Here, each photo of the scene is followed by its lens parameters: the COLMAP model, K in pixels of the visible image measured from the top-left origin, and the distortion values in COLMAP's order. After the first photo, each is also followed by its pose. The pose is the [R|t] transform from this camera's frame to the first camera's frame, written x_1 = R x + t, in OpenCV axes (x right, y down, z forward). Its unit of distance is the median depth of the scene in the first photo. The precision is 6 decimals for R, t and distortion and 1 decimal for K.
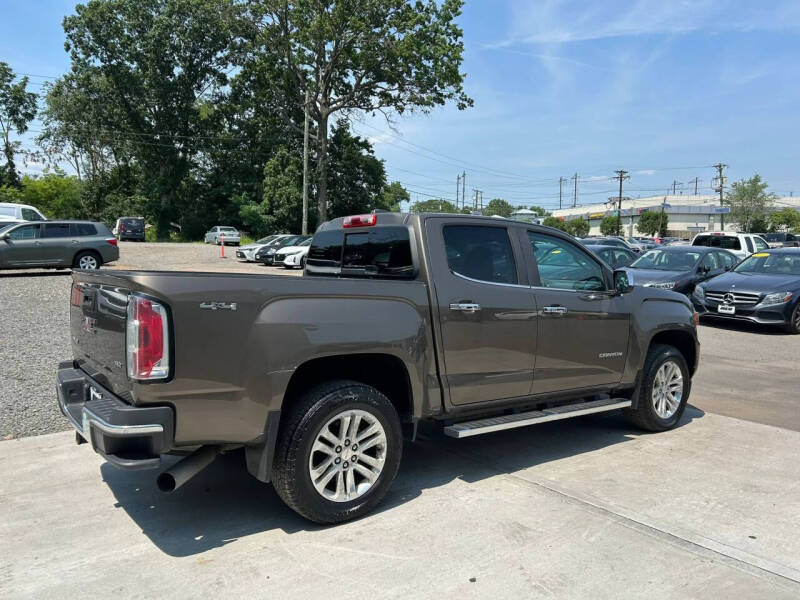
lens RADIAL K [[598.7, 0, 398.0], [0, 598.7, 318.0], [0, 0, 1]] dist [0.038070, -0.030533]
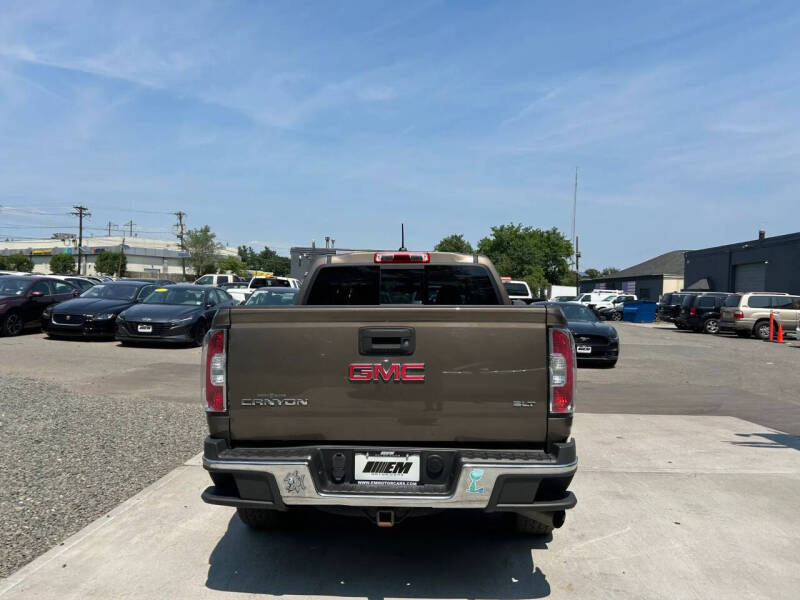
lens RADIAL K [[598.7, 0, 400.6], [0, 598.7, 301.9], [0, 0, 1]] dist [0.038070, -0.030533]
pose [[0.637541, -0.001930, 0.770414, -0.092131], [0.074043, 0.995521, -0.058779, -0.002786], [-0.766850, 0.094518, 0.634829, 0.037453]]
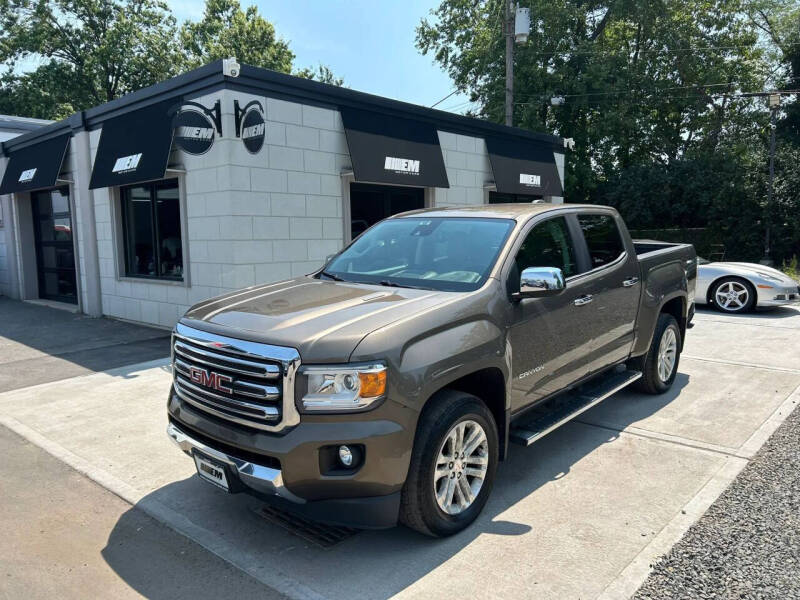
lens RADIAL K [[598.7, 0, 402.9], [0, 598.7, 307.0], [0, 0, 1]] dist [0.038070, -0.030533]
pose [[-0.979673, 0.026135, -0.198891, 0.054261], [-0.021277, 0.972346, 0.232575, -0.027377], [0.199470, 0.232079, -0.952025, 0.236983]]
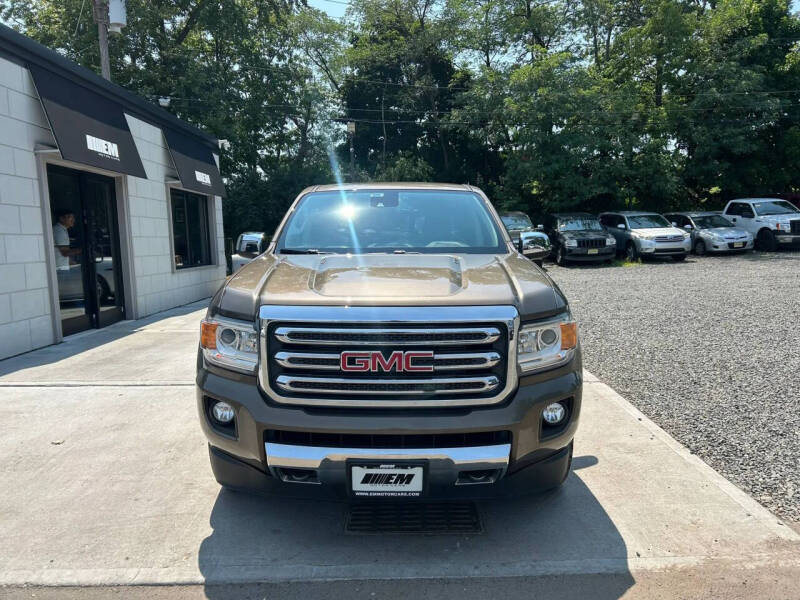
lens RADIAL K [[598.7, 0, 391.0], [0, 598.7, 302.9], [0, 0, 1]] dist [0.038070, -0.030533]
pose [[-0.614115, 0.091298, -0.783918, 0.109841], [-0.071245, 0.982818, 0.170275, -0.016471], [0.785994, 0.160418, -0.597059, 0.197204]]
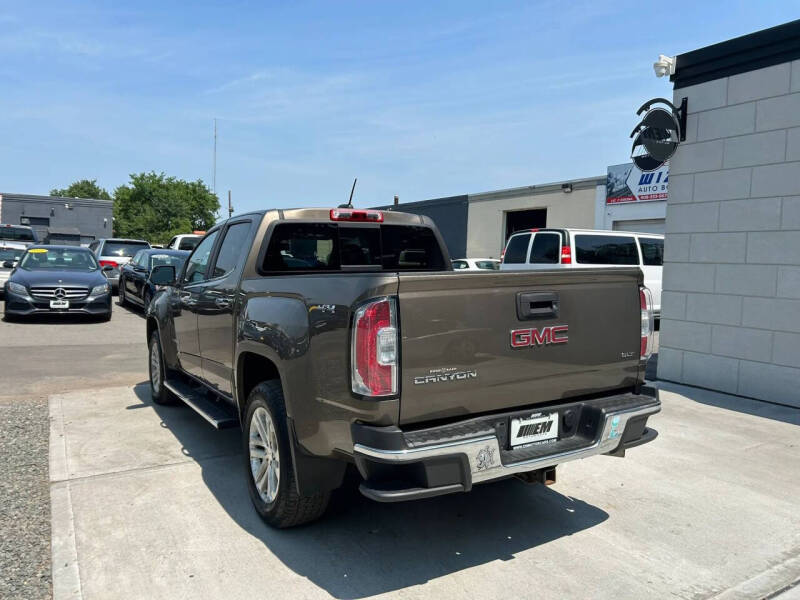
lens RADIAL K [[598.7, 0, 394.1], [0, 598.7, 297.3], [0, 0, 1]] dist [0.038070, -0.030533]
pose [[0.109707, -0.069127, 0.991557, -0.109962], [0.094102, 0.993820, 0.058873, -0.008834], [-0.989499, 0.086849, 0.115534, 0.089692]]
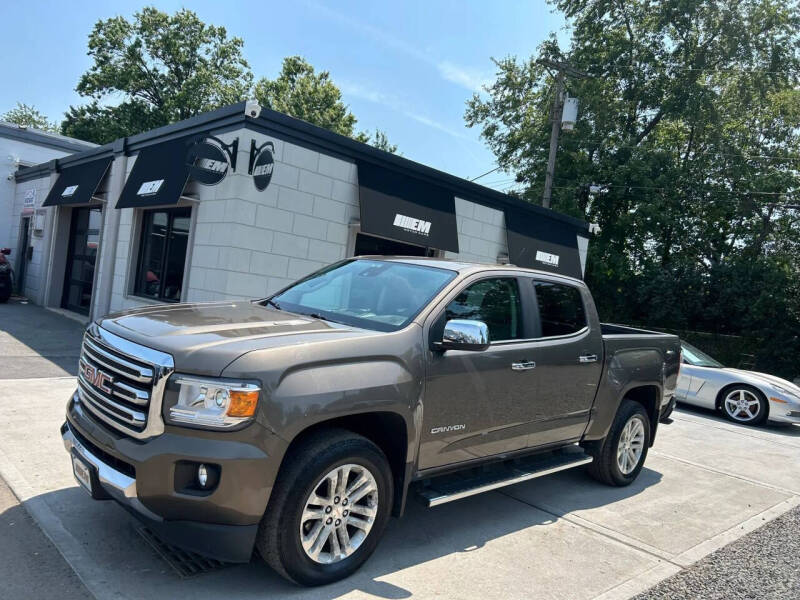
lens RADIAL K [[598.7, 0, 390.7], [0, 598.7, 309.0], [0, 0, 1]] dist [0.038070, -0.030533]
pose [[-0.984034, -0.134002, -0.117133, 0.037247], [-0.149438, 0.979535, 0.134833, -0.024286], [0.096668, 0.150184, -0.983921, 0.237995]]
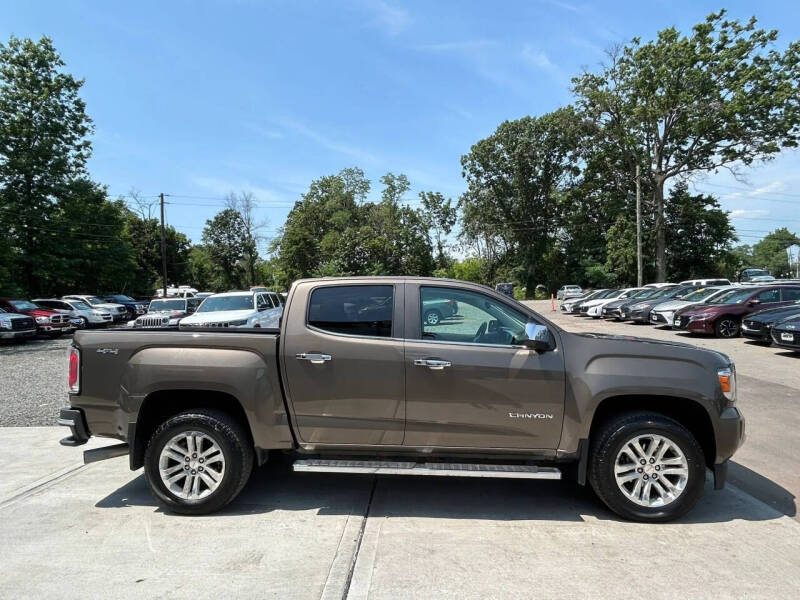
lens RADIAL K [[472.9, 0, 406.8], [0, 472.9, 310.7], [0, 0, 1]] dist [-0.006287, 0.002604]
pose [[0.760282, -0.029882, -0.648906, 0.081383], [-0.034320, 0.995699, -0.086062, -0.003669], [0.648686, 0.087701, 0.755986, 0.038964]]
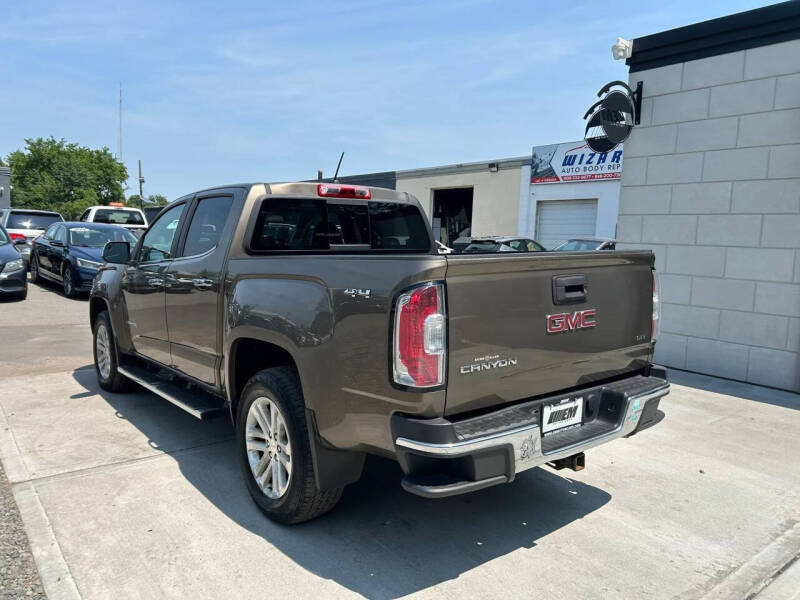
lens RADIAL K [[598.7, 0, 389.0], [0, 598.7, 297.9], [0, 0, 1]] dist [0.038070, -0.030533]
pose [[-0.017717, -0.109199, 0.993862, -0.106521], [0.082468, 0.990471, 0.110297, -0.010395], [-0.996436, 0.083916, -0.008543, 0.101901]]
